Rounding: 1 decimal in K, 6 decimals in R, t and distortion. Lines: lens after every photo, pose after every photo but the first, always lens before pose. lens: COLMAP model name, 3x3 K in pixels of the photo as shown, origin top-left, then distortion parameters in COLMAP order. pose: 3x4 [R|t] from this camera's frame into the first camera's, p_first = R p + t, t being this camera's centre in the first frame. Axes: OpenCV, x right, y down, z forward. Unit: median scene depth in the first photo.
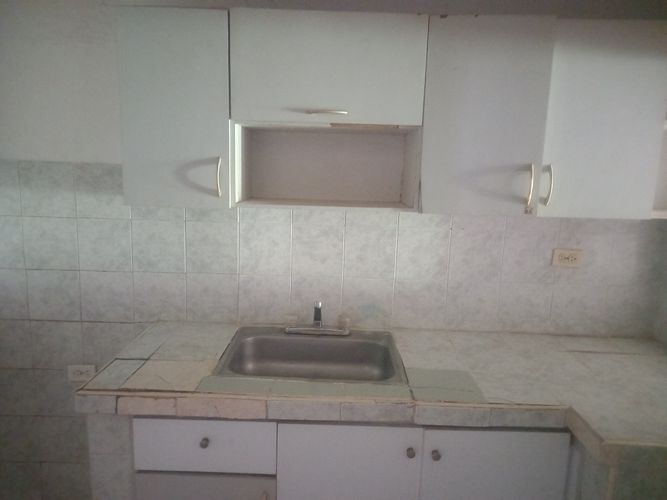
lens RADIAL K [[491.9, 0, 336.2], [0, 491.9, 249.8], [0, 0, 1]] dist [0.056152, -0.054253]
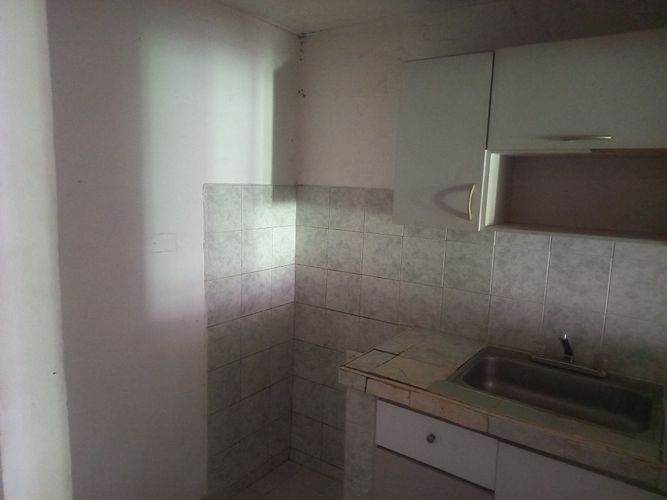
lens RADIAL K [[491.9, 0, 334.4], [0, 491.9, 247.4], [0, 0, 1]] dist [0.056152, -0.054253]
pose [[0.821788, 0.076753, -0.564600, 0.117869], [-0.105830, 0.994205, -0.018883, 0.004767], [0.559879, 0.075270, 0.825148, -0.056140]]
